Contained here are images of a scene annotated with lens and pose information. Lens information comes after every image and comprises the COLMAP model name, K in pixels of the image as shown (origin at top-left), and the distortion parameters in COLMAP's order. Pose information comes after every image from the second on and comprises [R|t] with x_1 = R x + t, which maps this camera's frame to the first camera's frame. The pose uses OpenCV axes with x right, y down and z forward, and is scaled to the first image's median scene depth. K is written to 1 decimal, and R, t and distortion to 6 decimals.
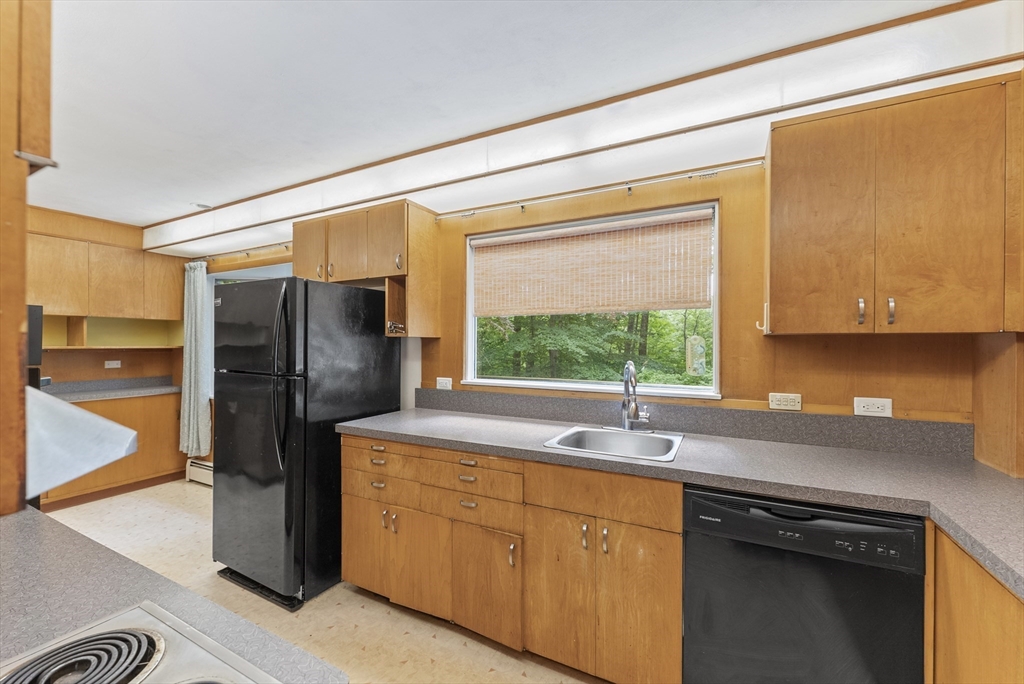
lens RADIAL K [[410.5, 0, 514.5], [0, 410.5, 341.7], [0, 0, 1]] dist [0.004492, -0.000191]
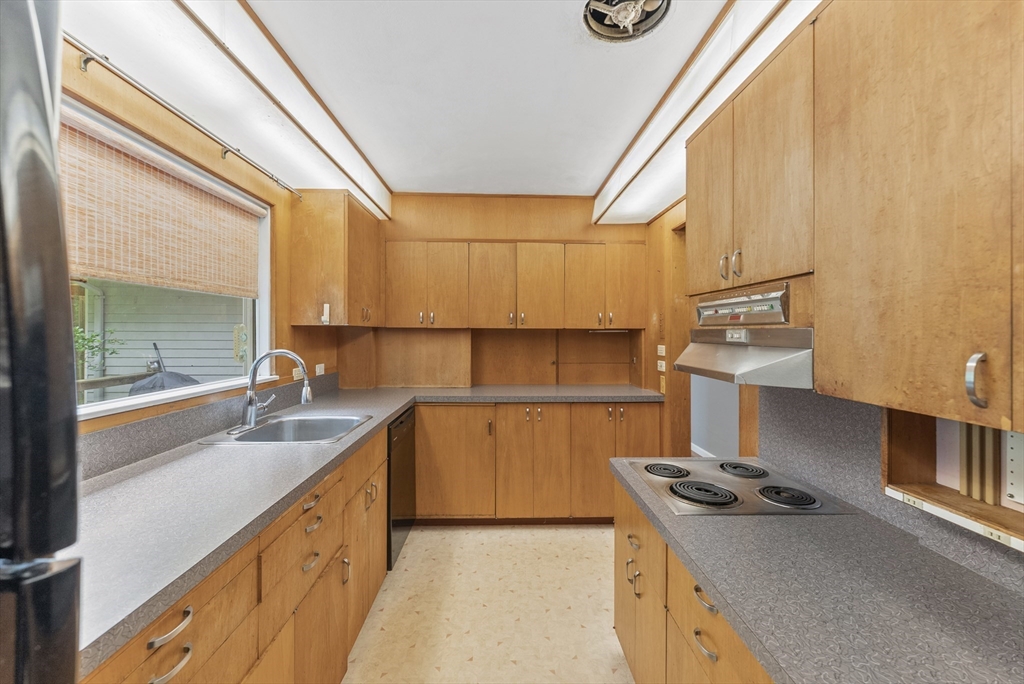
lens RADIAL K [[410.5, 0, 511.5], [0, 410.5, 335.4], [0, 0, 1]] dist [0.004492, -0.000191]
pose [[-0.481756, -0.010060, 0.876248, -0.631466], [-0.008386, 0.999941, 0.006870, 0.001530], [-0.876265, -0.004038, -0.481812, 0.729679]]
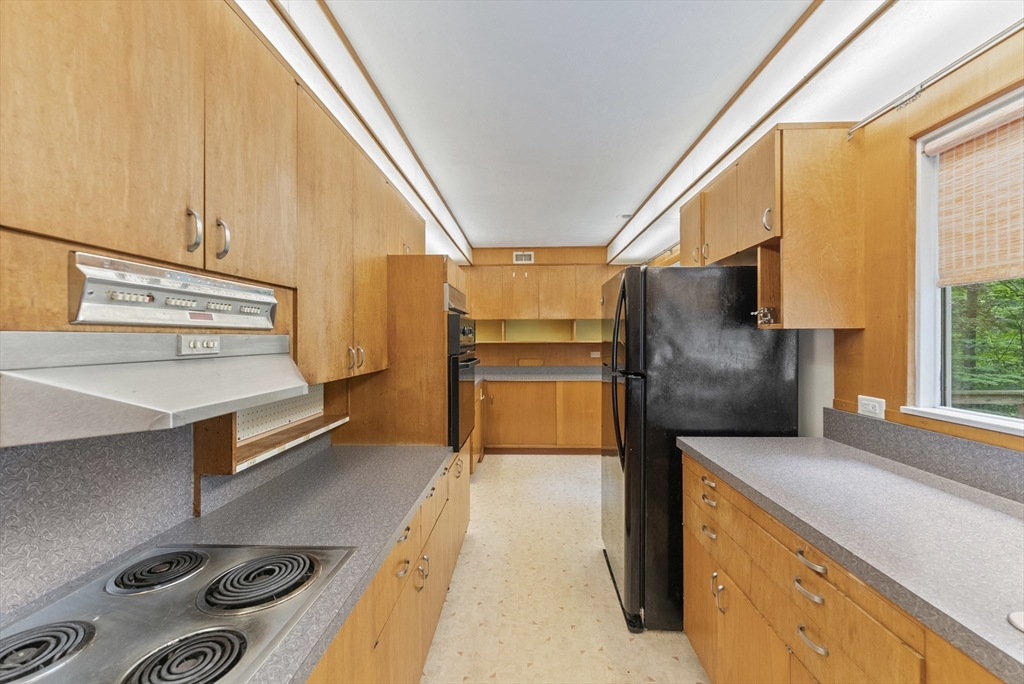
lens RADIAL K [[410.5, 0, 518.4], [0, 410.5, 336.9], [0, 0, 1]] dist [0.004492, -0.000191]
pose [[0.436051, -0.005530, -0.899905, 0.141722], [0.007519, 0.999969, -0.002501, -0.000423], [0.899890, -0.005676, 0.436079, 0.295361]]
